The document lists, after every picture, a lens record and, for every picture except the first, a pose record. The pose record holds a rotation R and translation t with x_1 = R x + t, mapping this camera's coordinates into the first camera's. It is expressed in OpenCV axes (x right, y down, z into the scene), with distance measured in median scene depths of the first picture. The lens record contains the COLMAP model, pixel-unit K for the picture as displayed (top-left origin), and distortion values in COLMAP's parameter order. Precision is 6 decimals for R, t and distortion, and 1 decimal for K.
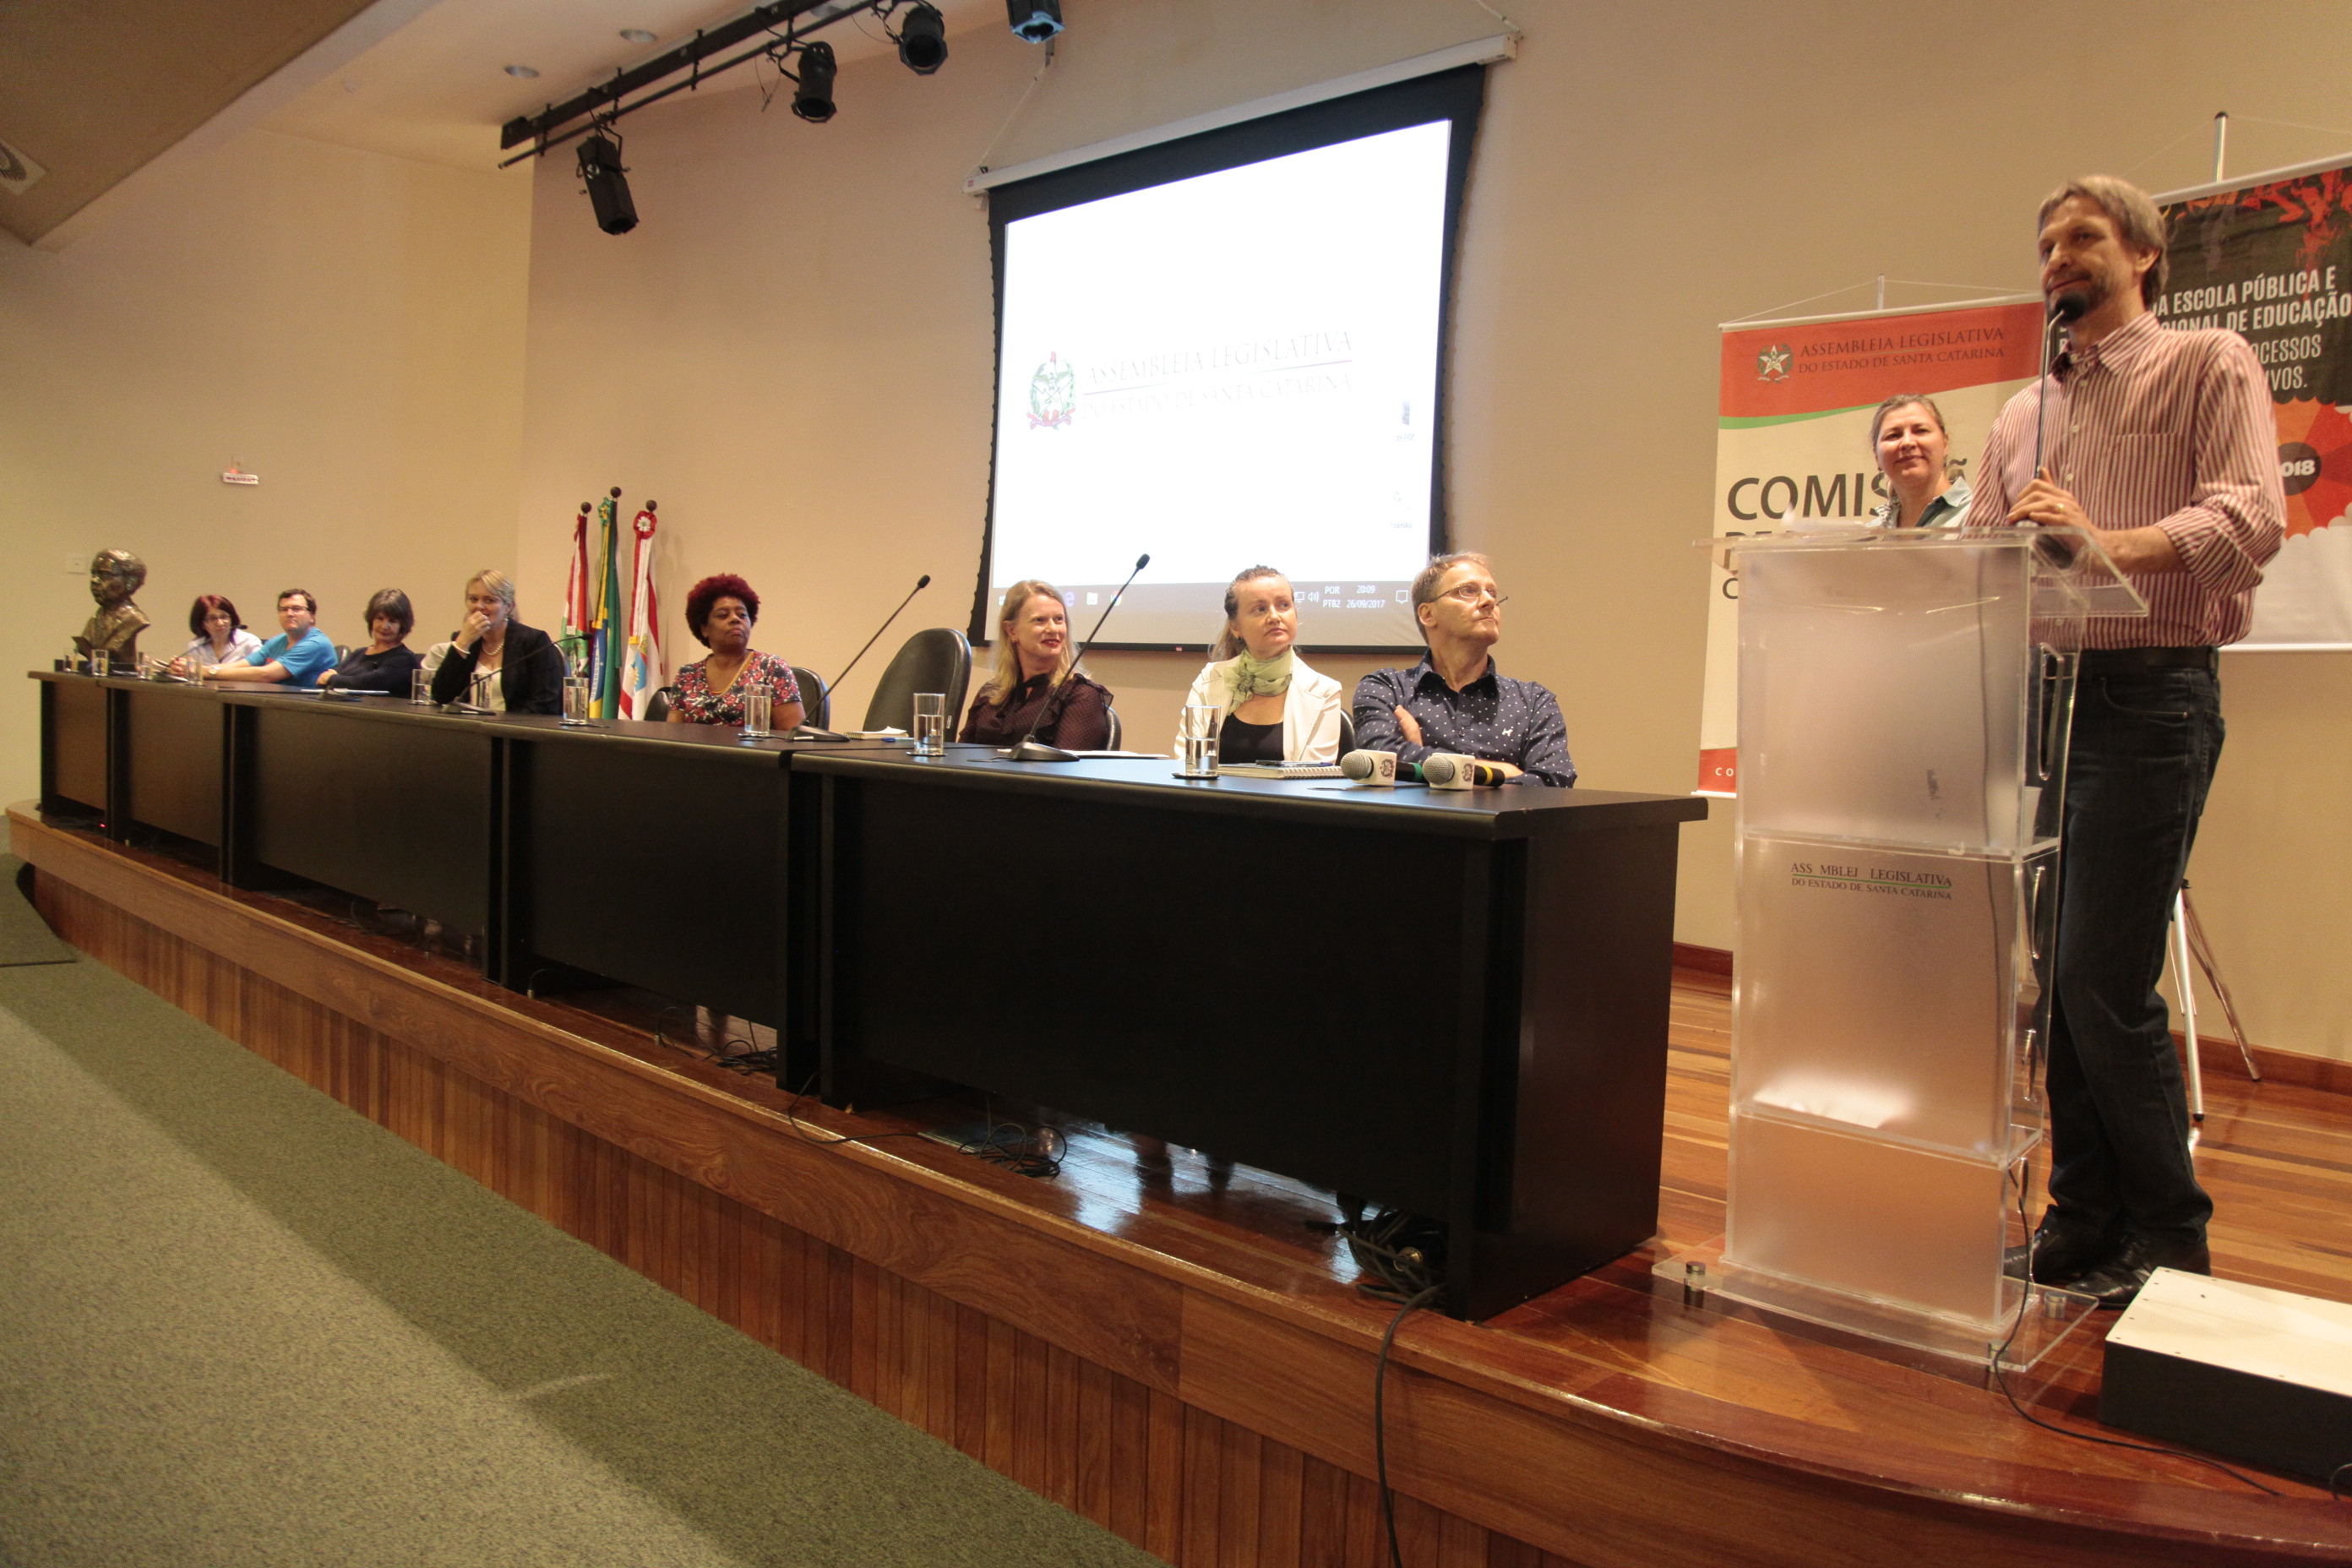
lens RADIAL K [[1674.5, 0, 1218.6], [0, 1674.5, 785.1], [0, 0, 1]] dist [-0.109634, 0.069594]
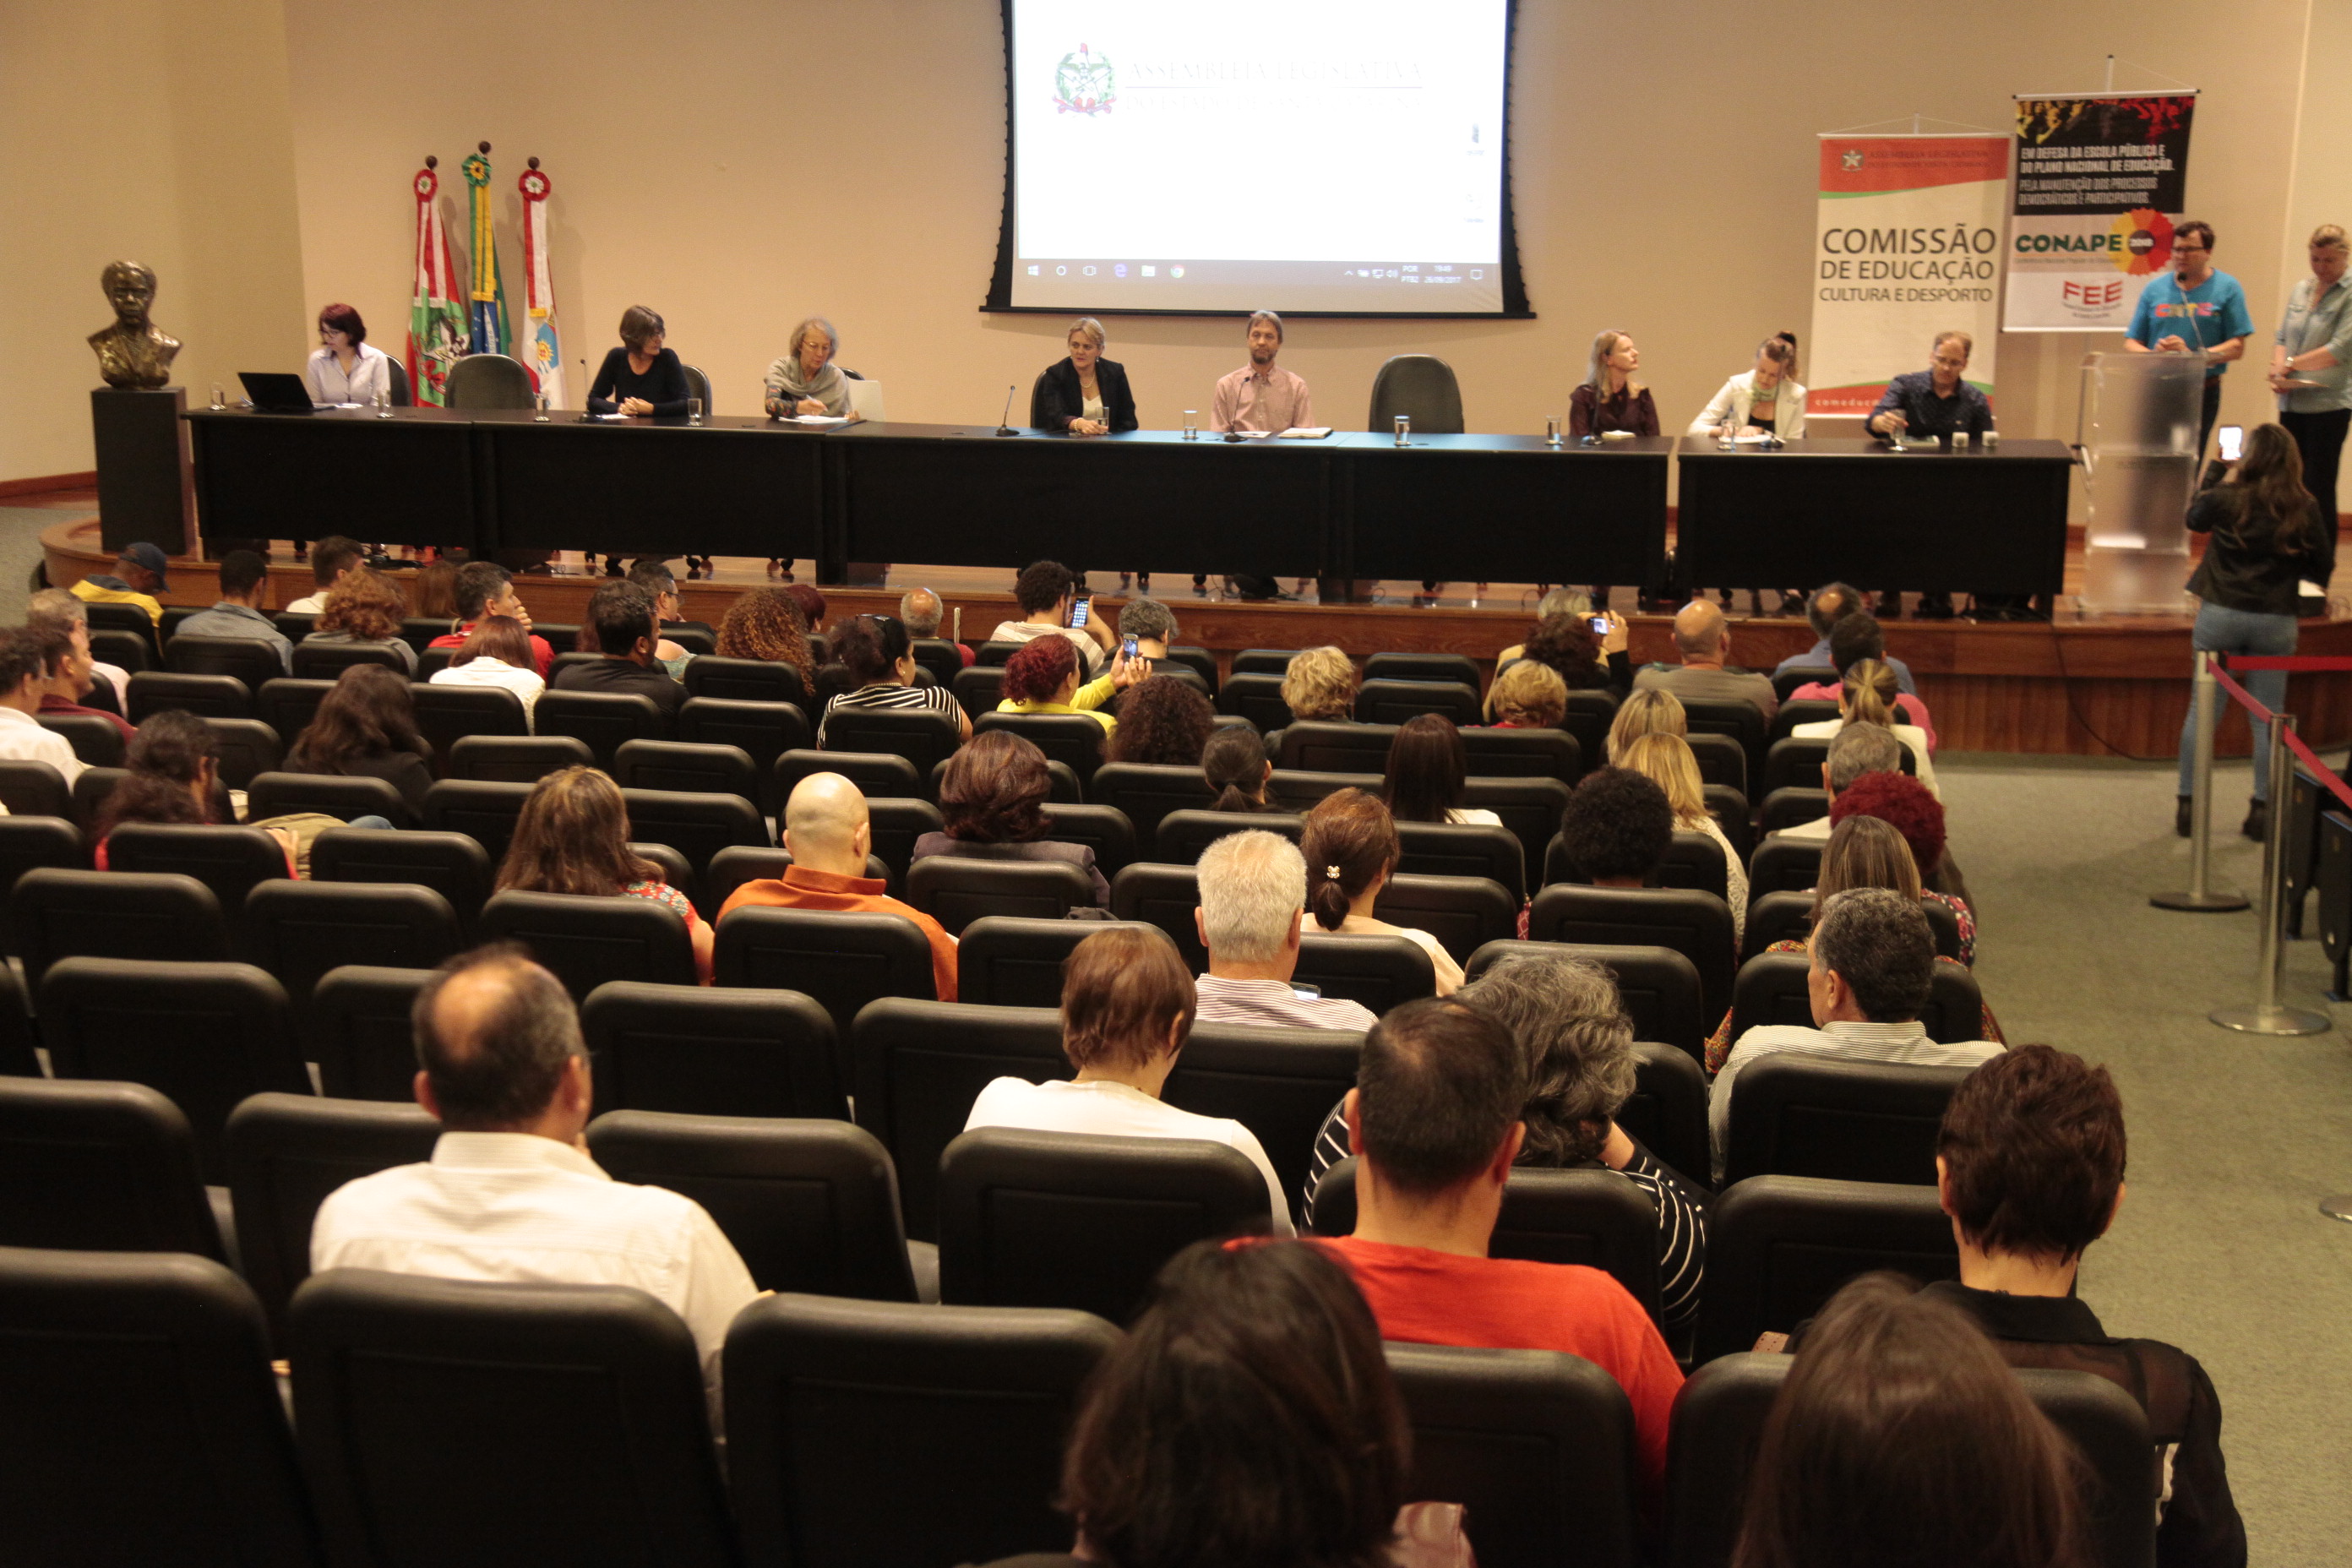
lens RADIAL K [[3034.2, 0, 1203.9], [0, 3034.2, 782.4], [0, 0, 1]] dist [0.126967, 0.000847]
pose [[0.854485, -0.148767, 0.497719, -2.167746], [0.063224, 0.980776, 0.184609, -0.285815], [-0.515615, -0.126278, 0.847464, -1.621662]]
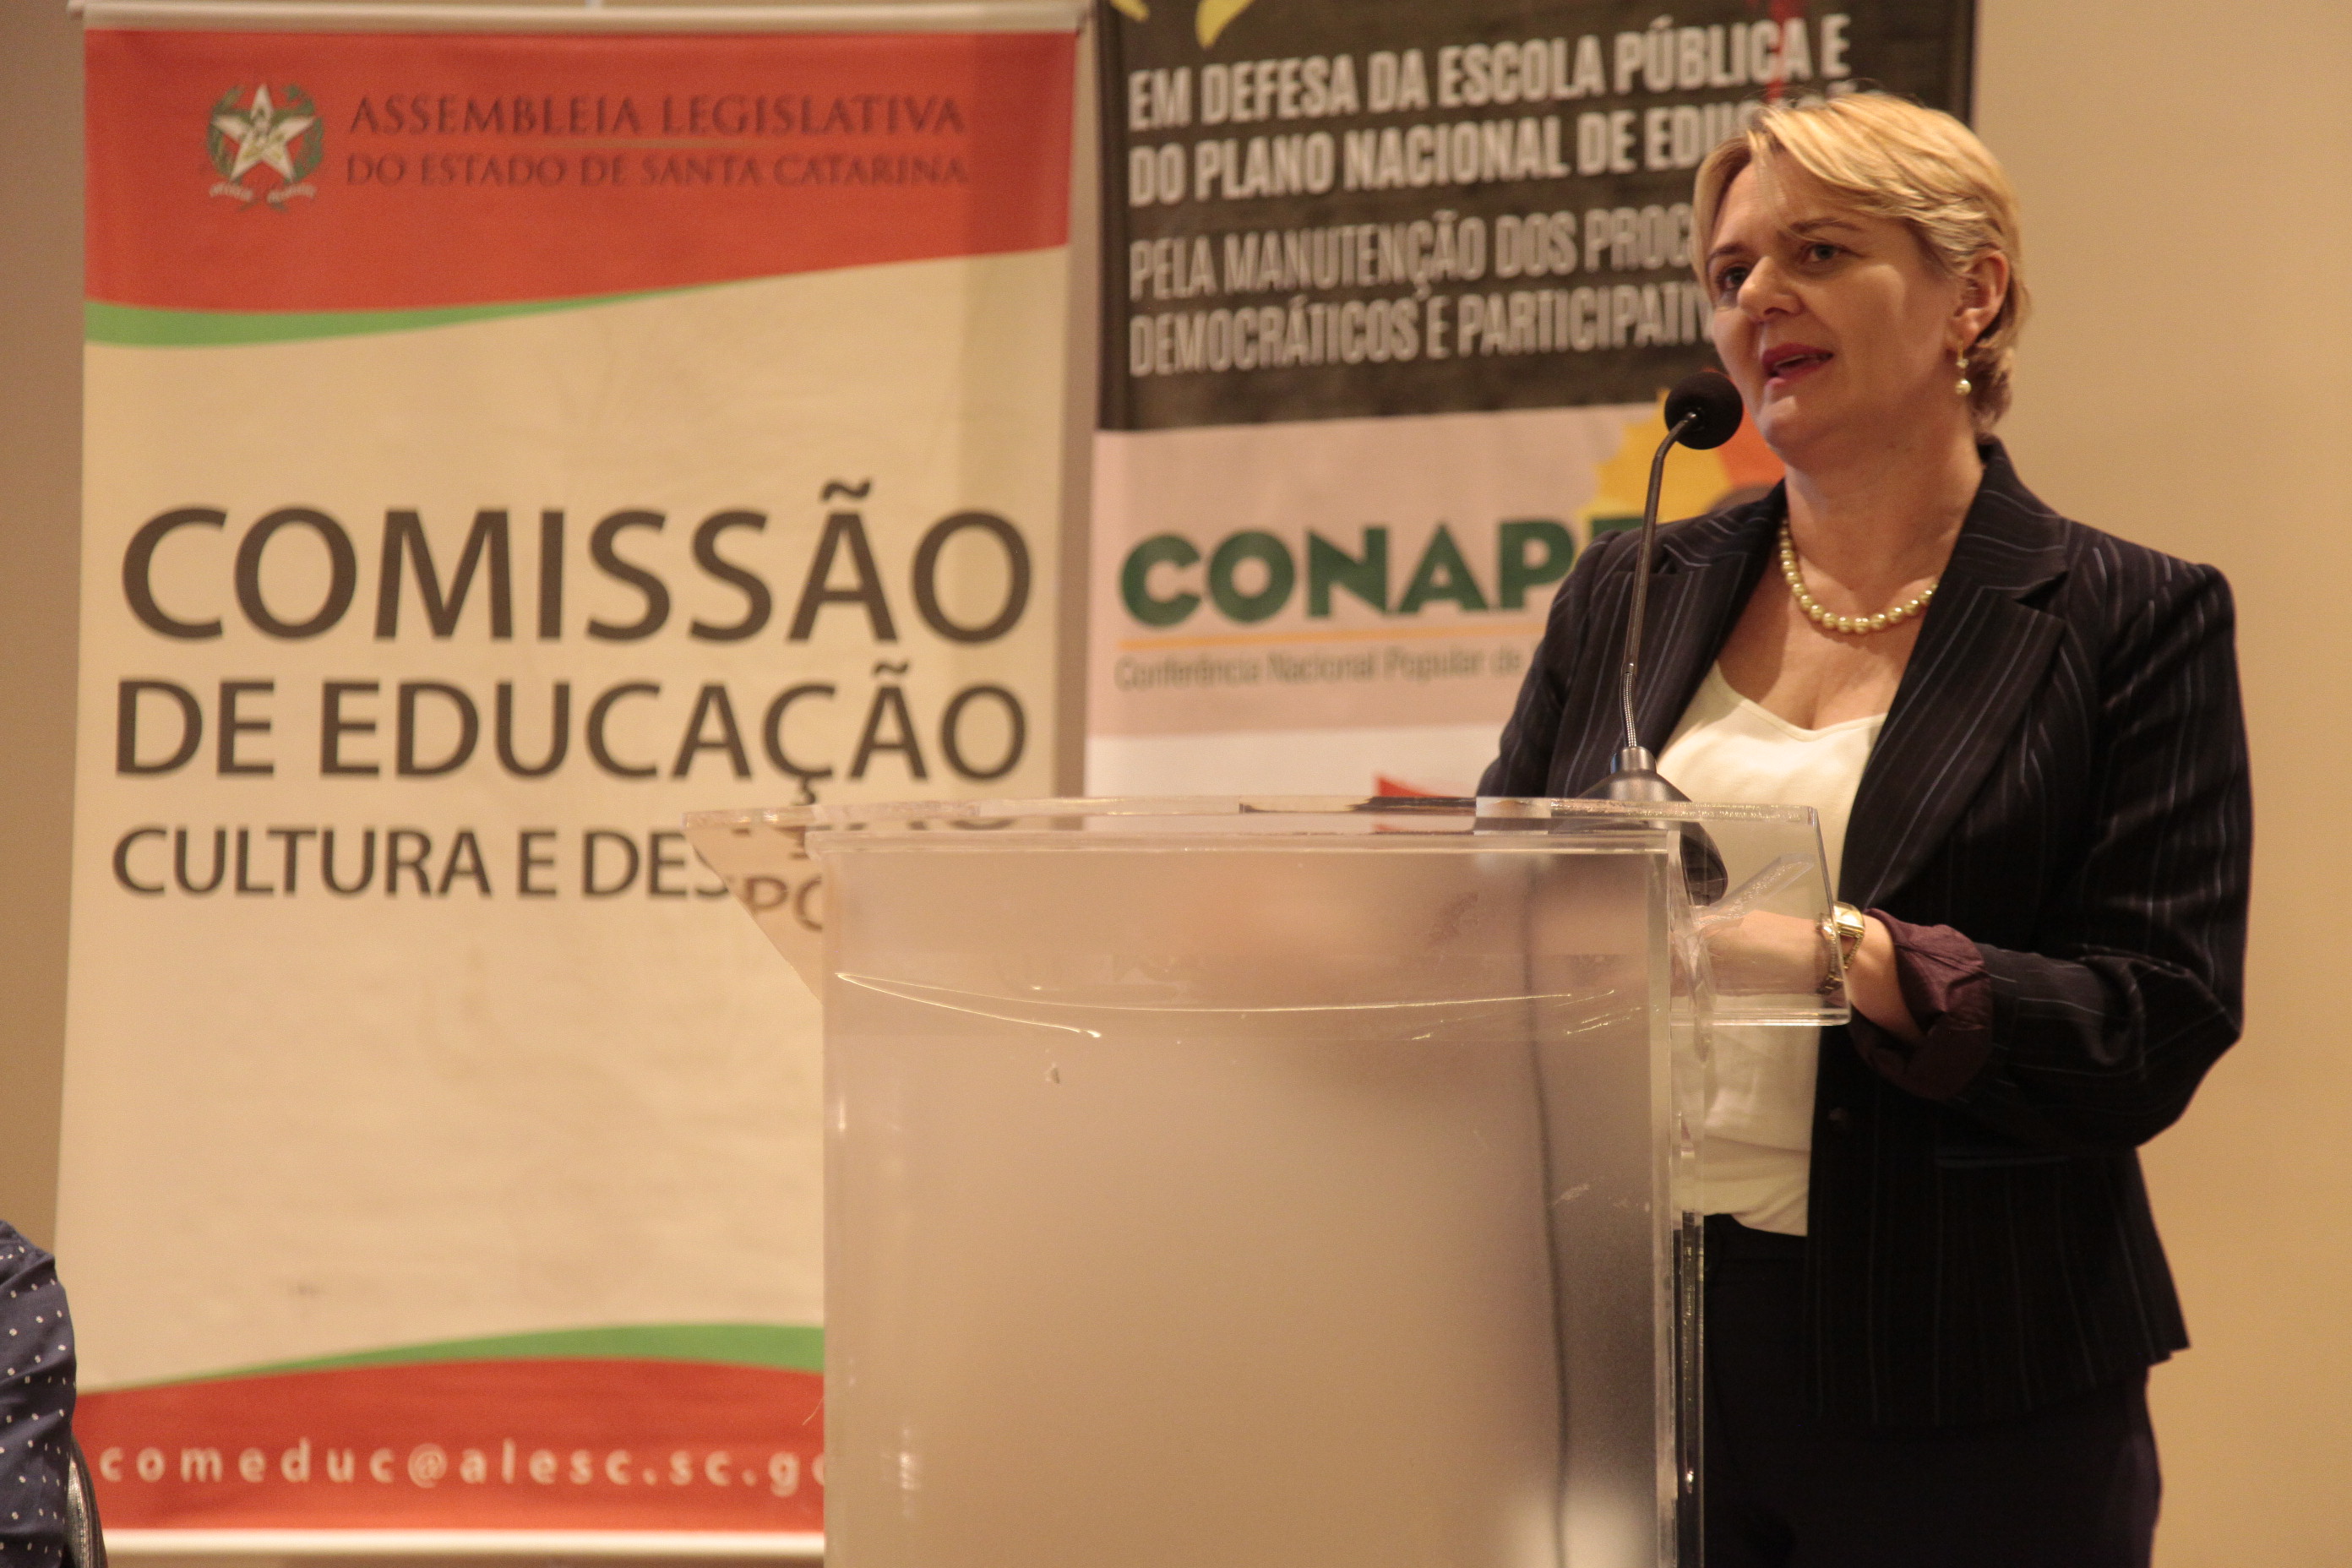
lens RADIAL K [[6145.6, 0, 1138.8], [0, 6145.6, 769.9], [0, 0, 1]] dist [0.484767, 0.914094]
pose [[0.831372, 0.008979, 0.555644, -0.205906], [0.051666, 0.994290, -0.093371, -0.020825], [-0.553310, 0.106334, 0.826161, -0.068508]]
